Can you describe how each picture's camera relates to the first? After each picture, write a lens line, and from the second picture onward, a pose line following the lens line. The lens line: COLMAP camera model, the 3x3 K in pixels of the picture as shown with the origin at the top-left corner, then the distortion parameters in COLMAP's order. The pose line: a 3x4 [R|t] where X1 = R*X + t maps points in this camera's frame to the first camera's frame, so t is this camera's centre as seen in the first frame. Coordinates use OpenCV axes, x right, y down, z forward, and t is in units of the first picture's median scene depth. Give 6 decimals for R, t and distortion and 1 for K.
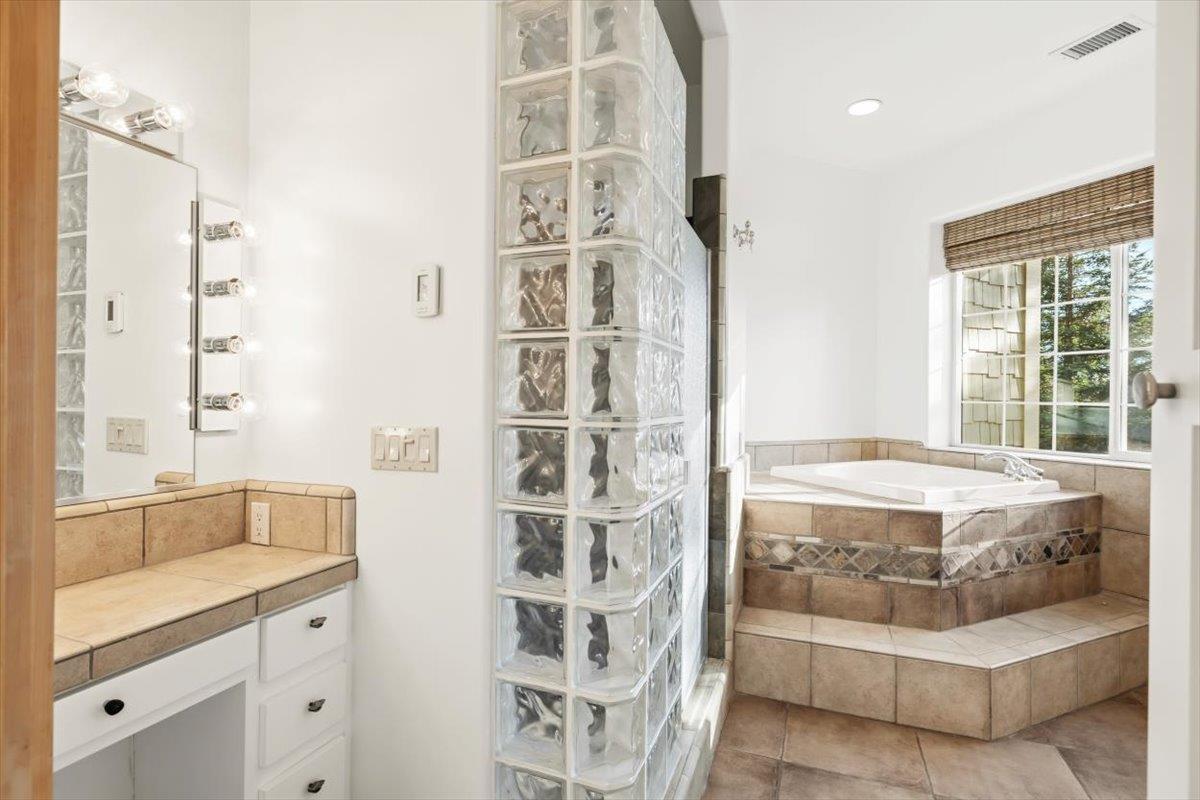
lens RADIAL K [[594.0, 0, 606.7], [0, 594.0, 394.3], [0, 0, 1]] dist [-0.001475, 0.000681]
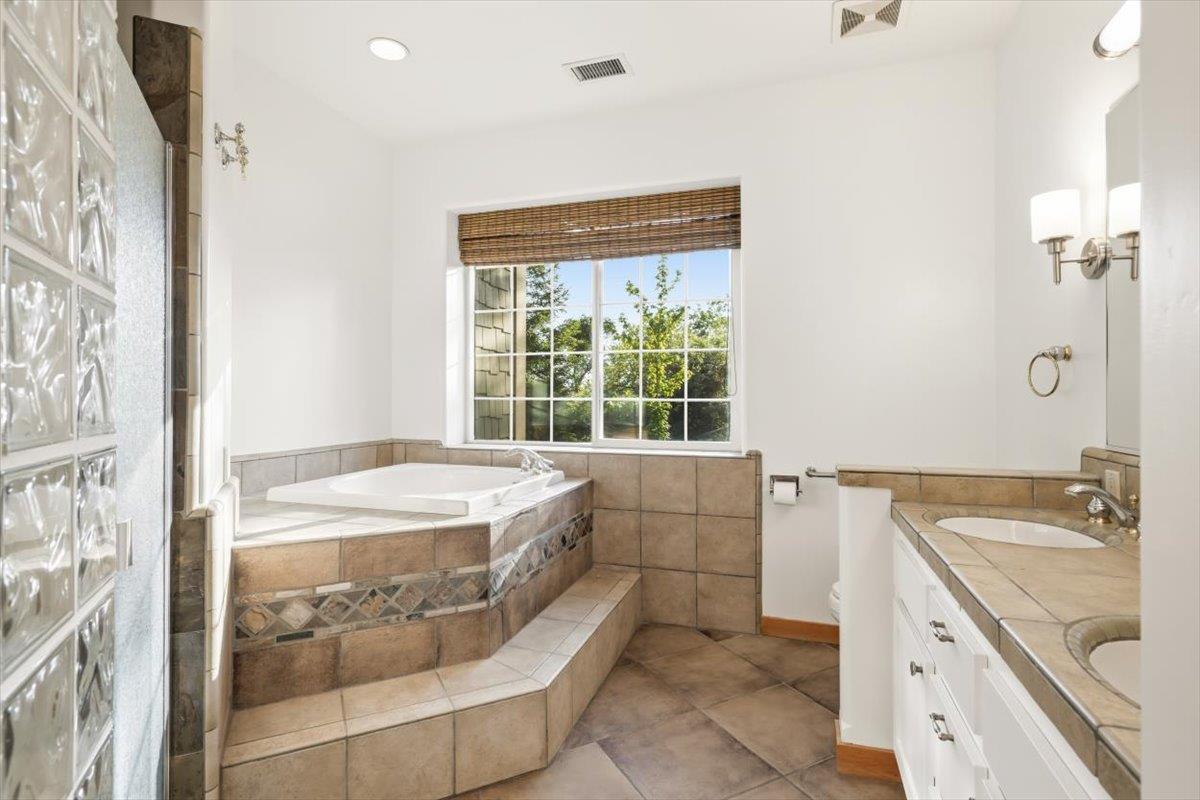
lens RADIAL K [[594.0, 0, 606.7], [0, 594.0, 394.3], [0, 0, 1]] dist [-0.001475, 0.000681]
pose [[0.681304, -0.005948, 0.731976, 0.032869], [0.002133, 0.999979, 0.006140, 0.001407], [-0.731997, -0.002622, 0.681303, 0.255256]]
